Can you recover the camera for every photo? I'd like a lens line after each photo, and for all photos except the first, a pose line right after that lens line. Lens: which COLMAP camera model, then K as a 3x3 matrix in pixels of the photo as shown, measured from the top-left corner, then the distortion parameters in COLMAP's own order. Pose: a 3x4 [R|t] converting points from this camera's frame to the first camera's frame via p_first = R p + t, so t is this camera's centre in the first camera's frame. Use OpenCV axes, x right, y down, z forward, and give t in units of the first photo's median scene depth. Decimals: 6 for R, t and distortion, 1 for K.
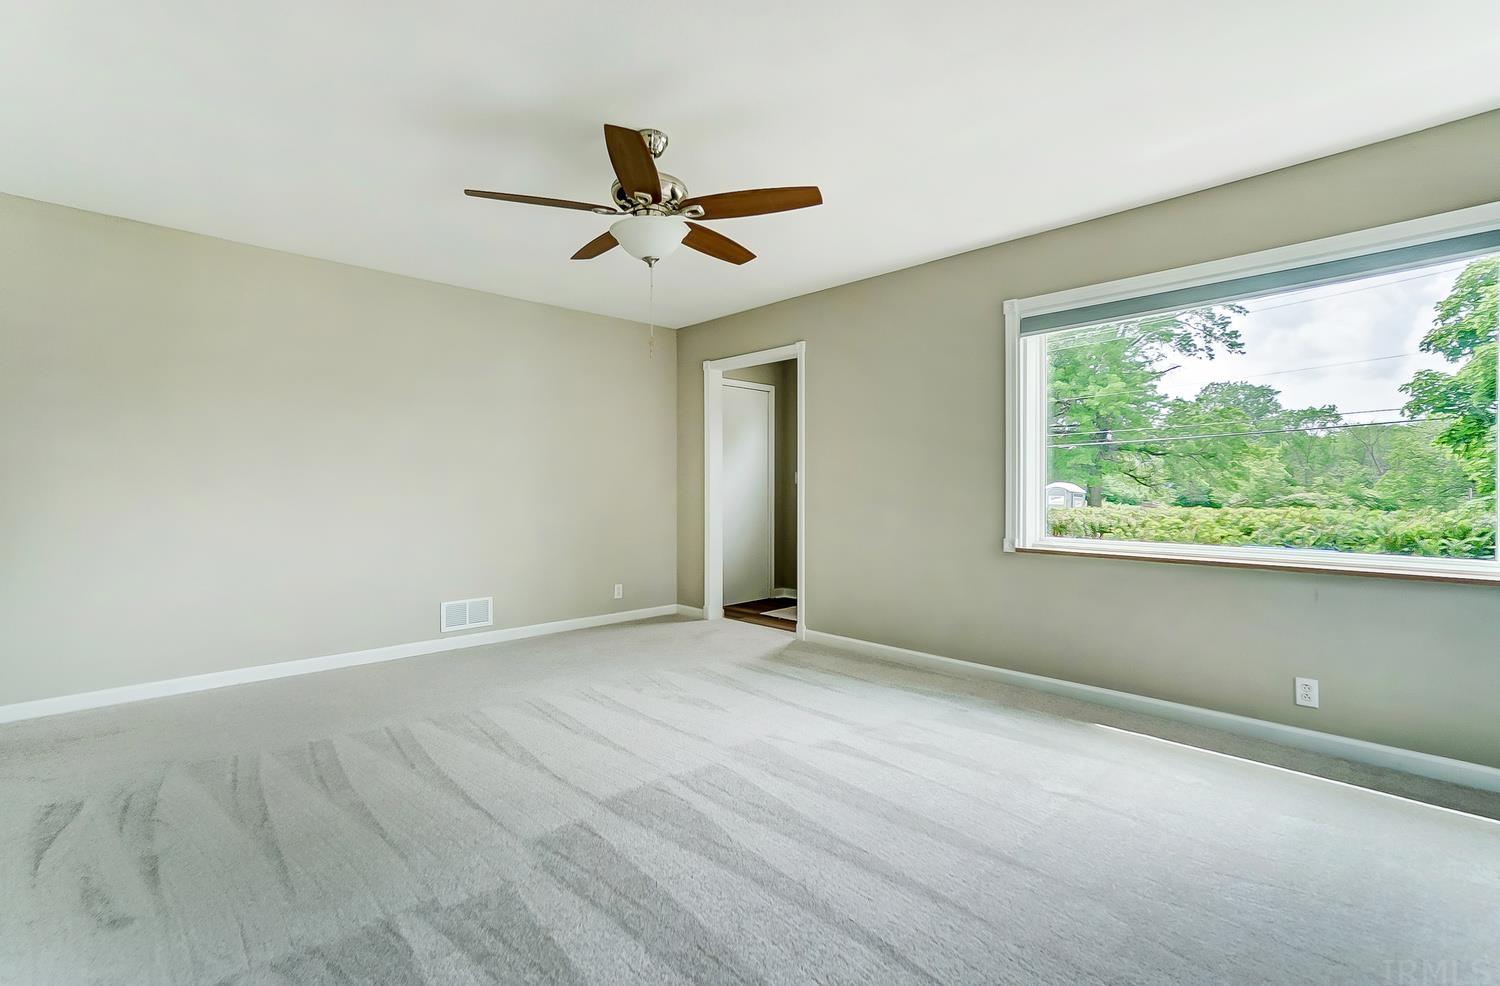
lens RADIAL K [[661.0, 0, 752.2], [0, 661.0, 484.9], [0, 0, 1]] dist [-0.000133, 0.000068]
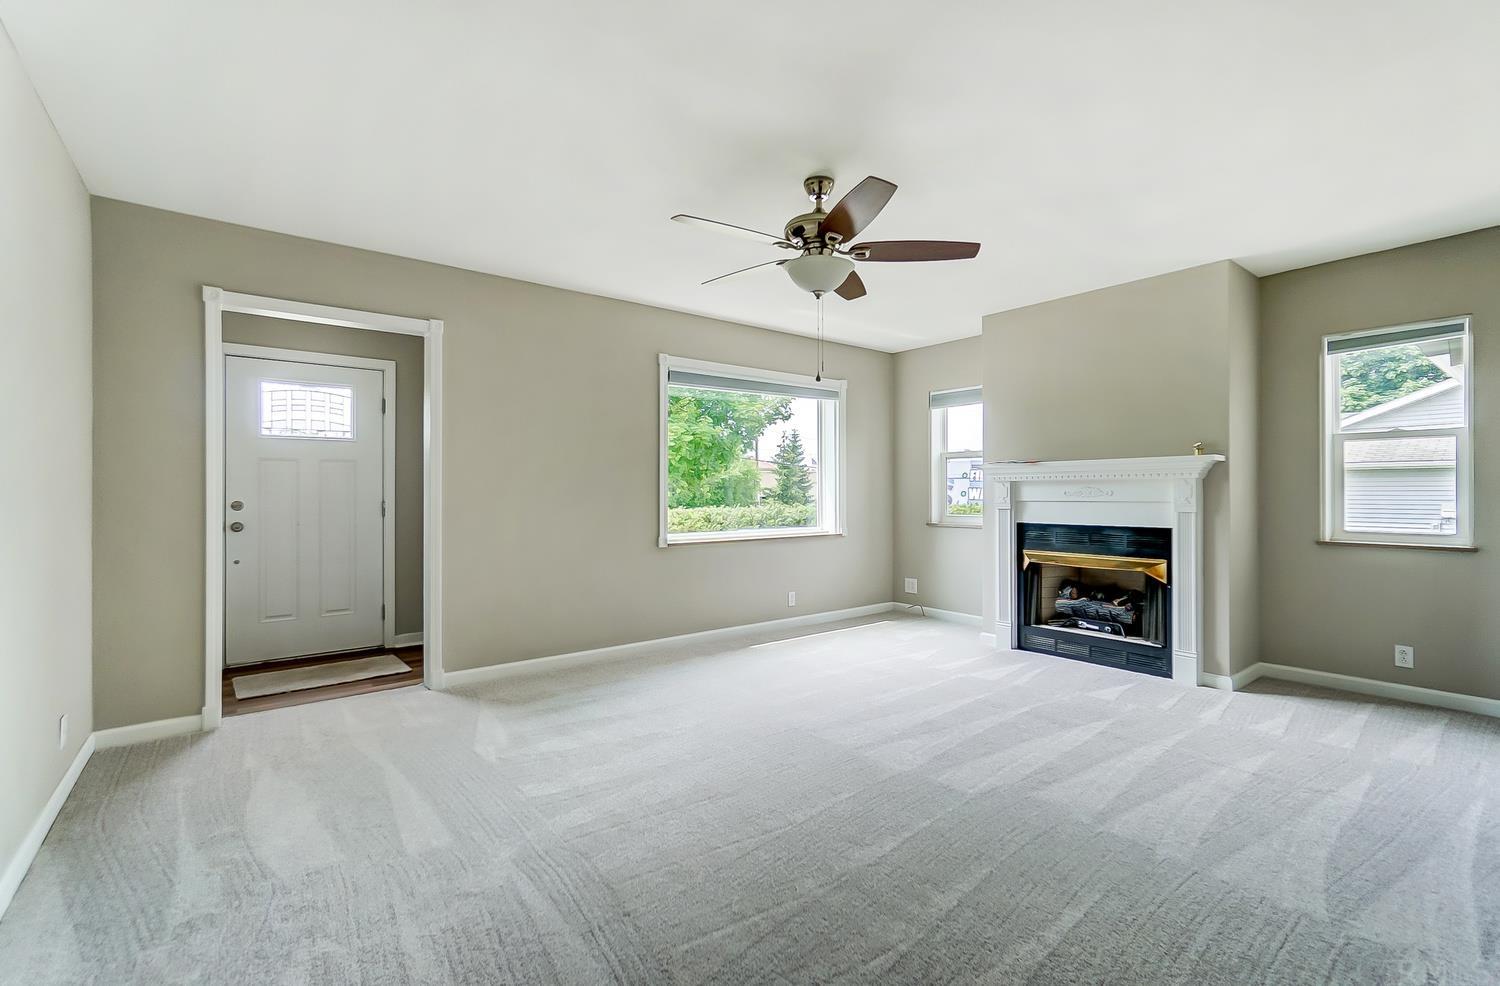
lens RADIAL K [[661.0, 0, 752.9], [0, 661.0, 494.0], [0, 0, 1]] dist [-0.000133, 0.000068]
pose [[0.084770, 0.005226, 0.996387, -0.824009], [0.011861, 0.999910, -0.006253, 0.004940], [-0.996330, 0.012348, 0.084700, 0.653767]]
